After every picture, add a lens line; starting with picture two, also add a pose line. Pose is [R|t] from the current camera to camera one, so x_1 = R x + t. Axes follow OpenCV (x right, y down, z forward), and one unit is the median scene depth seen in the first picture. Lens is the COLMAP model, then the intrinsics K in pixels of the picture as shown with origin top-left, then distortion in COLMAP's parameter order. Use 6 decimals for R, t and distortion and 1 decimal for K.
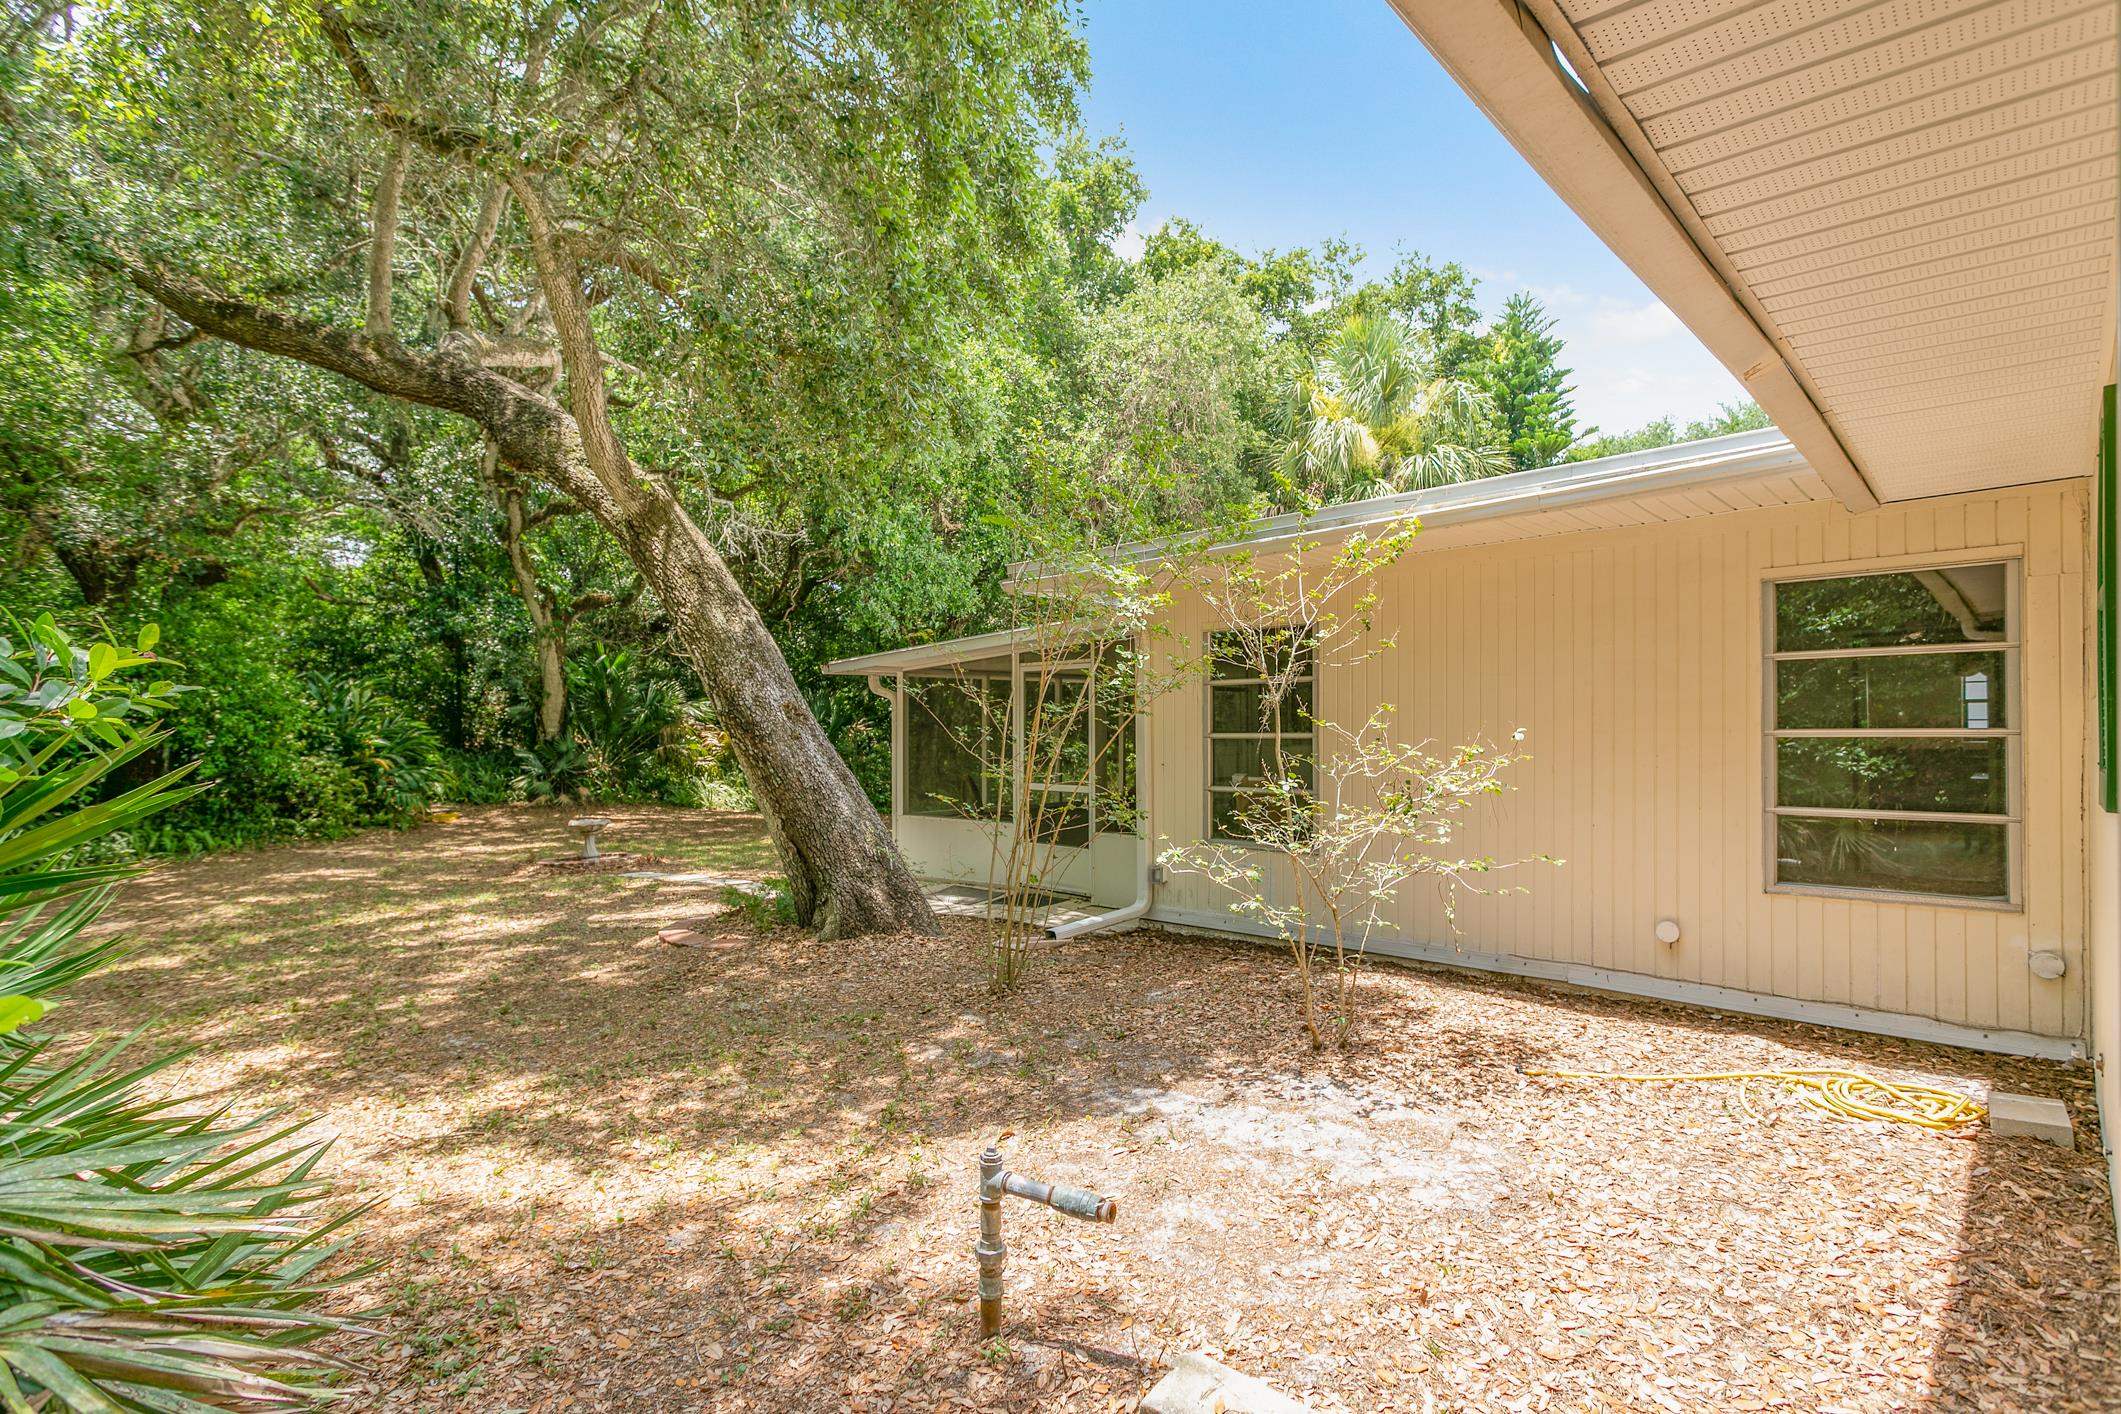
lens RADIAL K [[1039.6, 0, 1054.1], [0, 1039.6, 723.3], [0, 0, 1]] dist [0.002164, 0.000275]
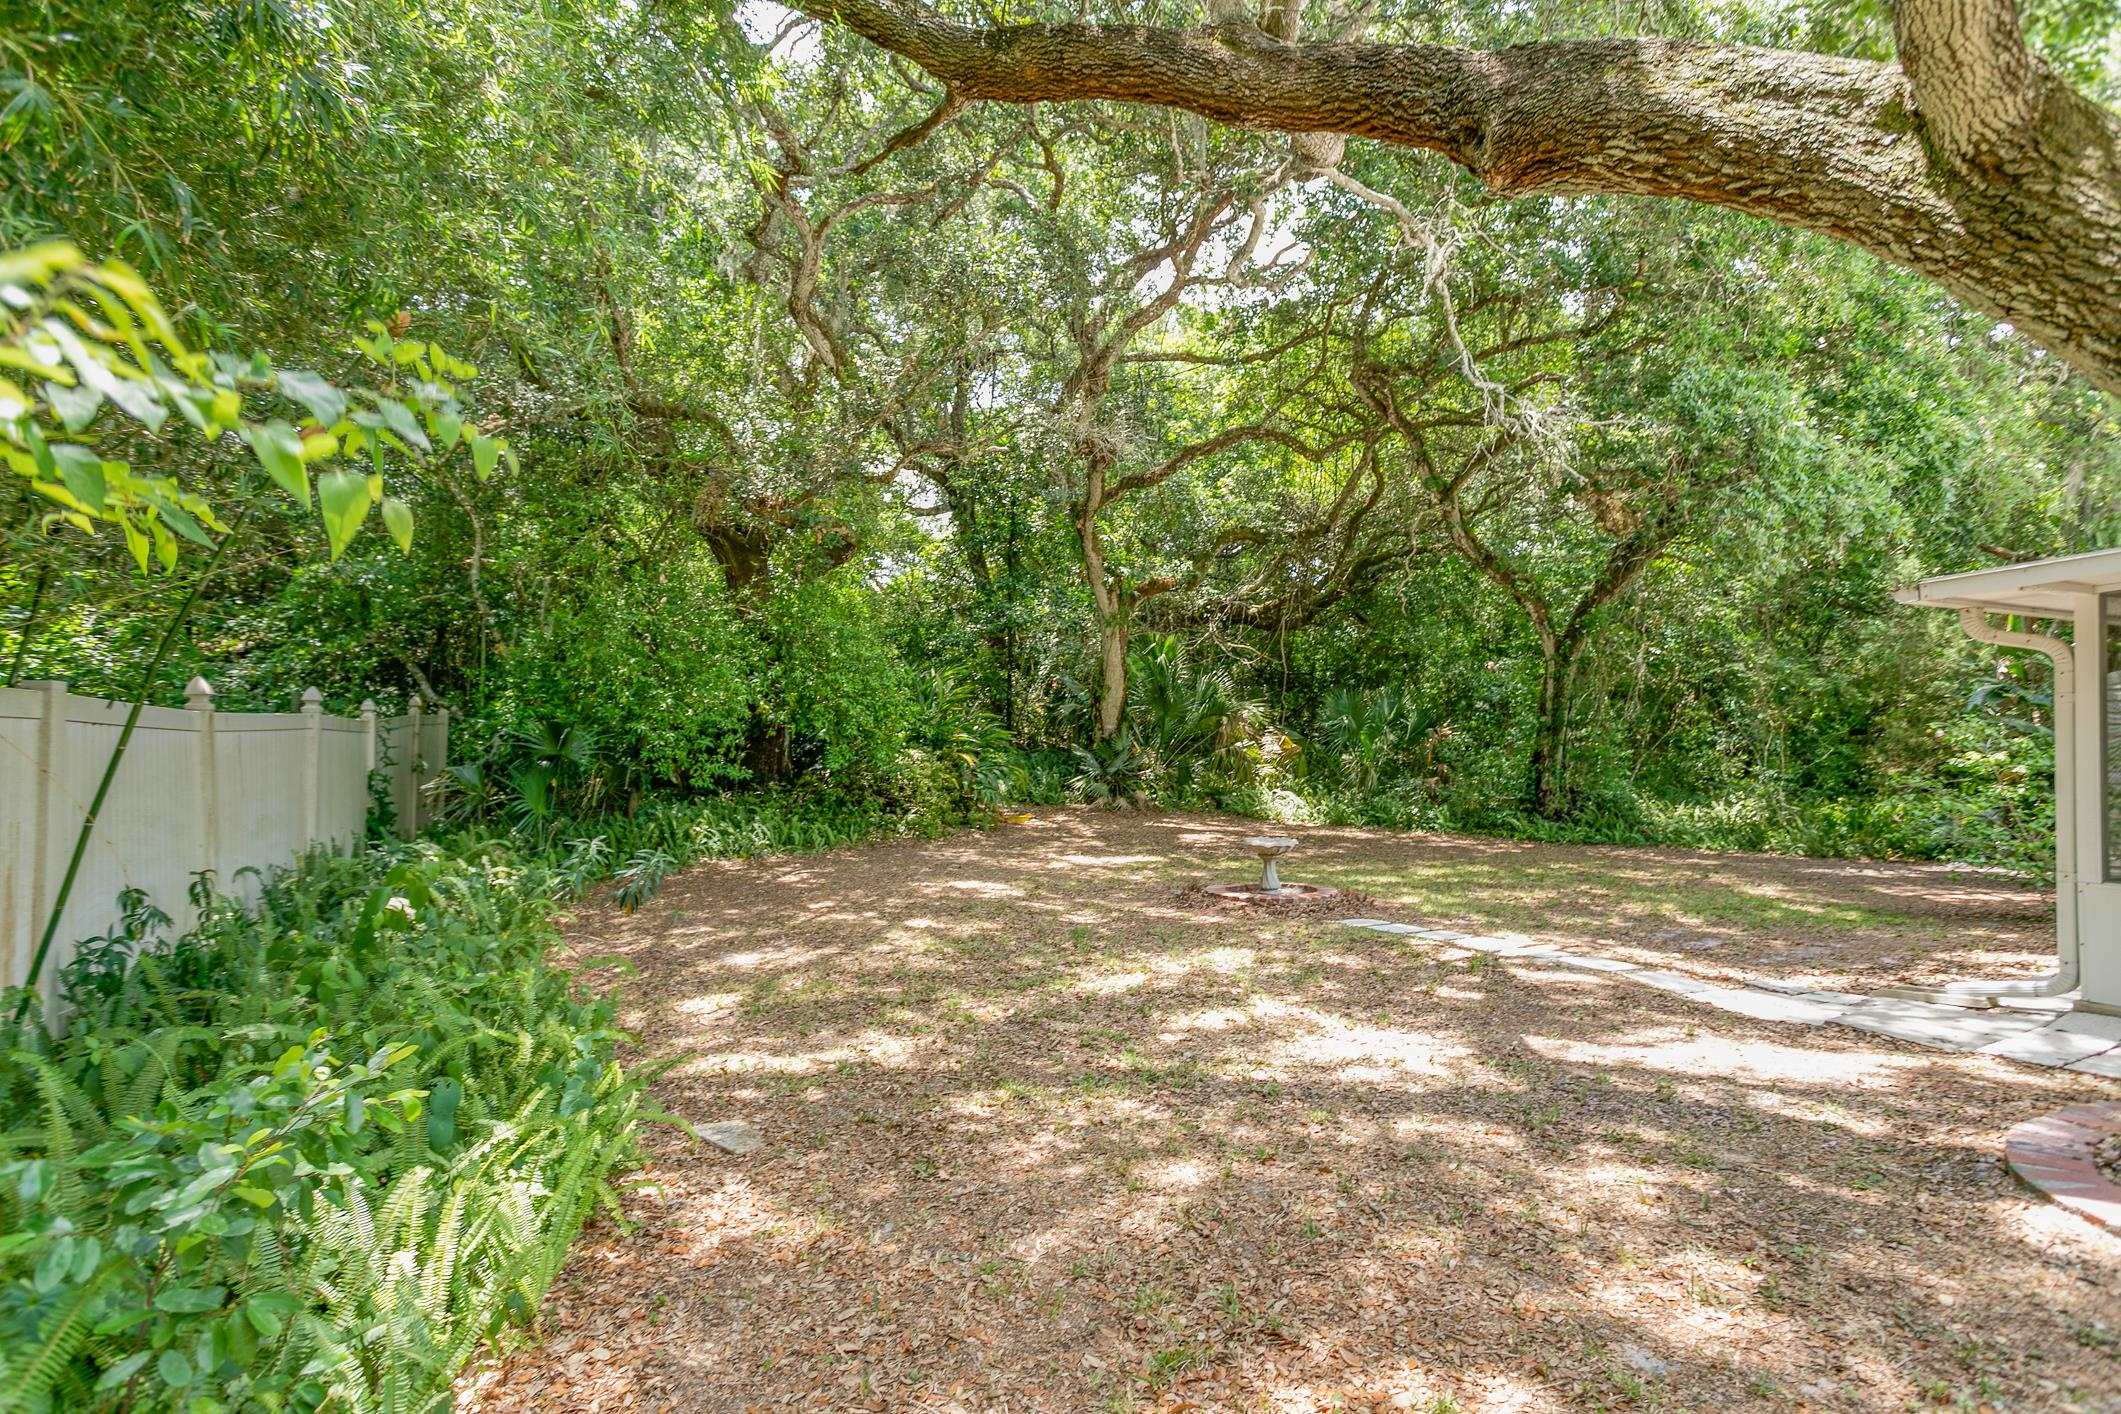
lens RADIAL K [[1008.3, 0, 1052.9], [0, 1008.3, 702.9], [0, 0, 1]] dist [-0.006146, 0.006195]
pose [[0.920809, 0.004451, -0.389988, -0.244458], [-0.016371, 0.999495, -0.027247, 0.013885], [0.389670, 0.031474, 0.920417, 0.213113]]
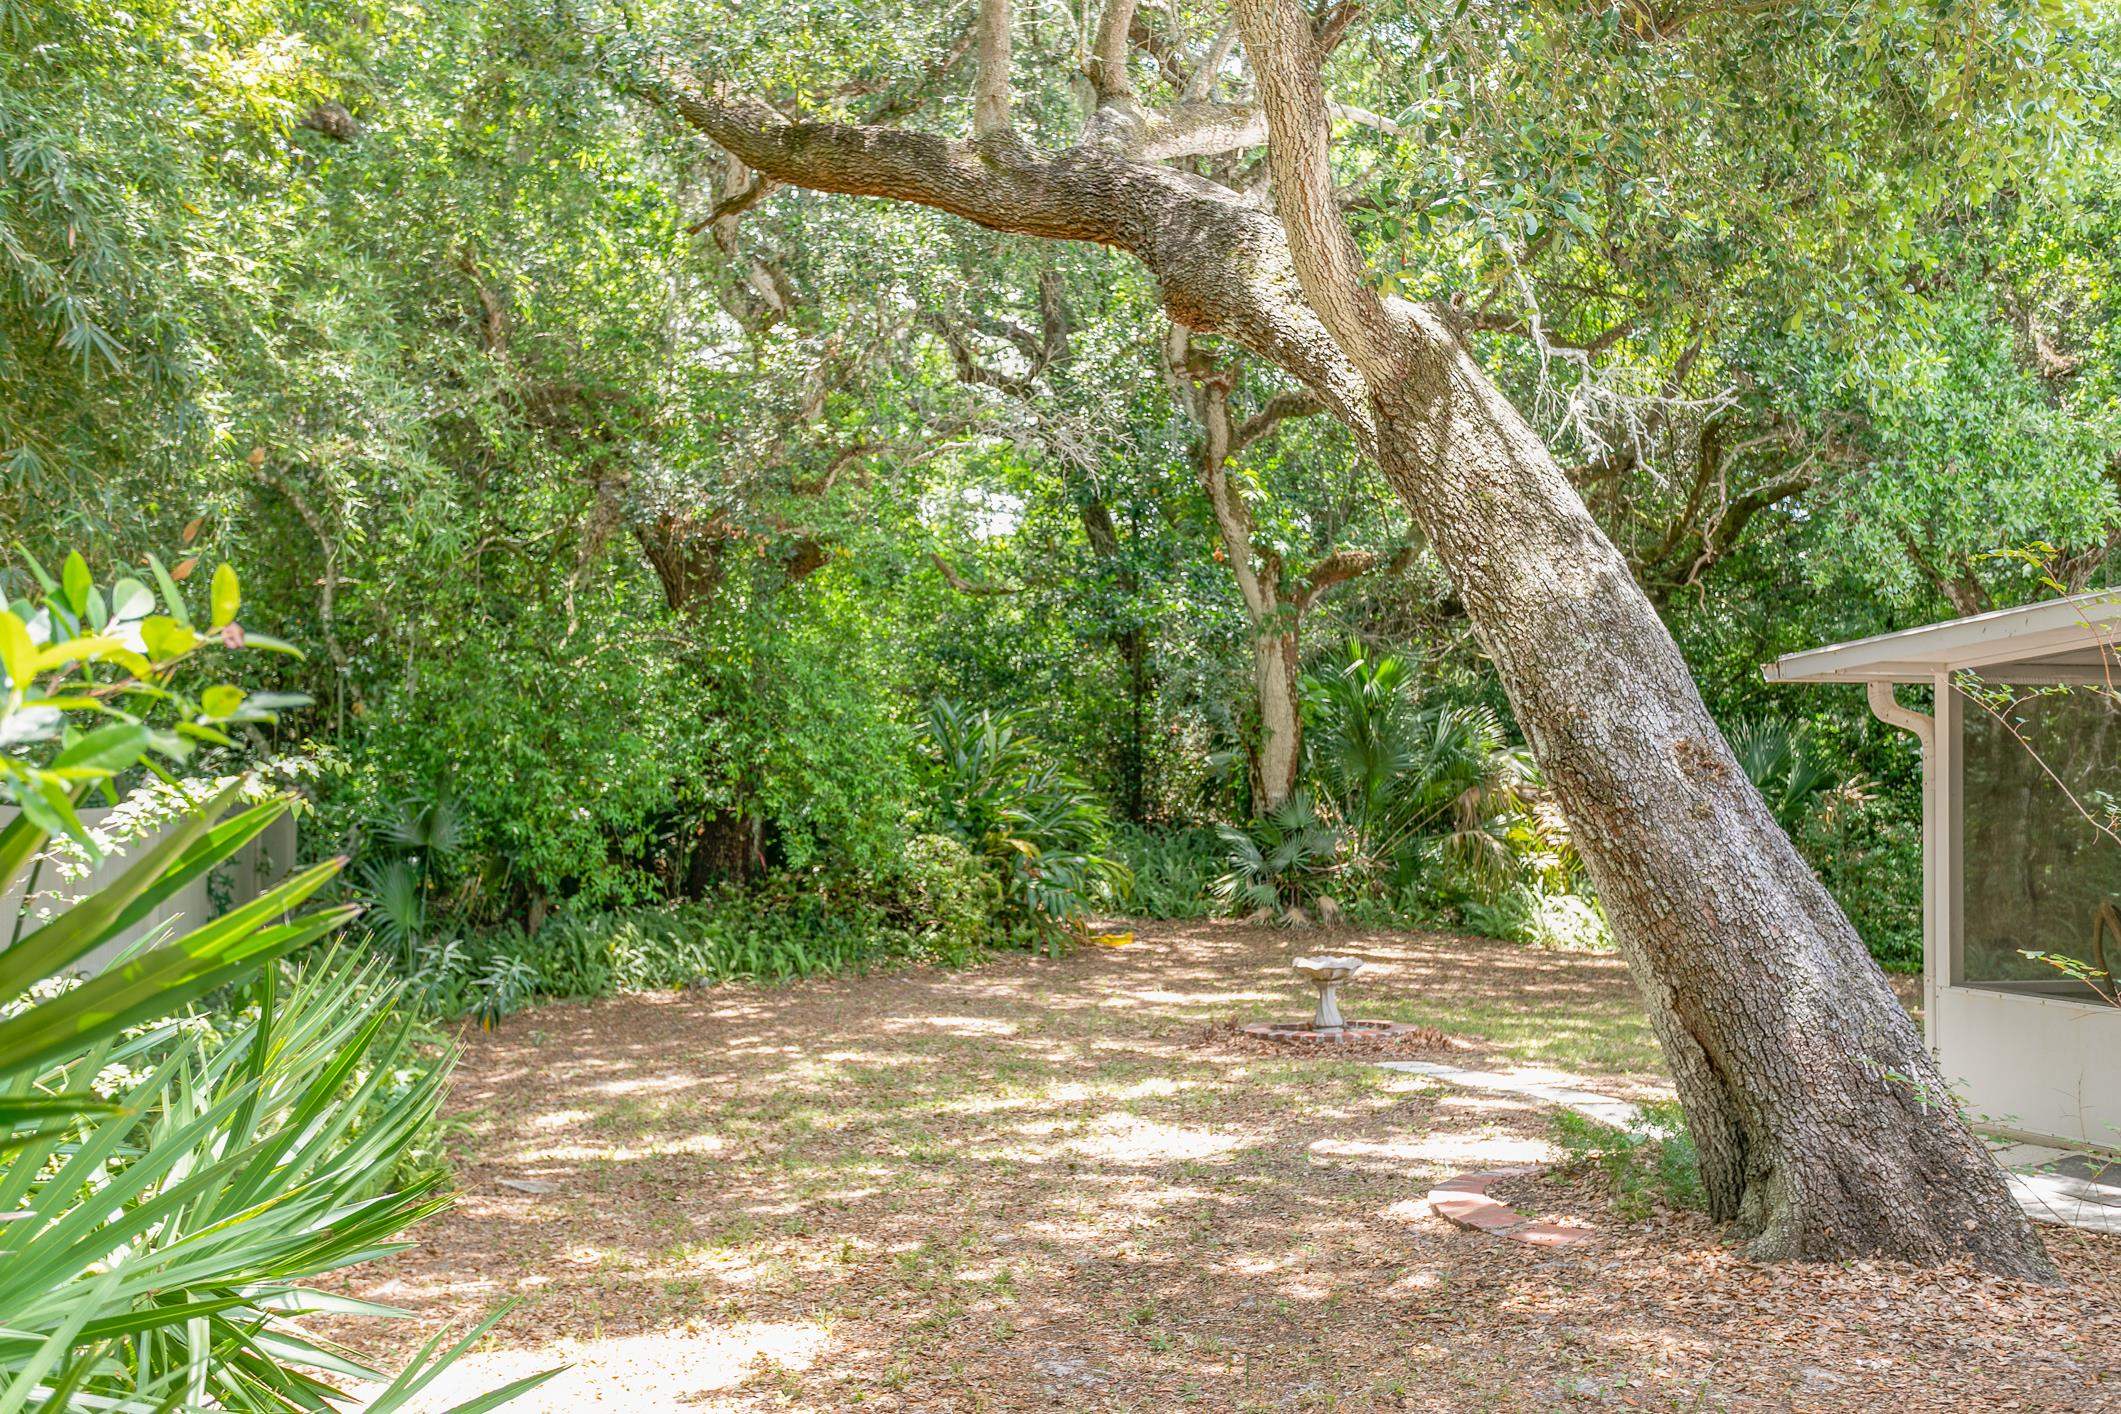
lens RADIAL K [[1956.5, 0, 1037.2], [0, 1956.5, 750.3], [0, 0, 1]] dist [0.006067, -0.002228]
pose [[0.837192, -0.005625, -0.546880, -0.006084], [-0.003869, 0.999861, -0.016207, -0.000006], [0.546896, 0.015684, 0.837054, 0.036733]]
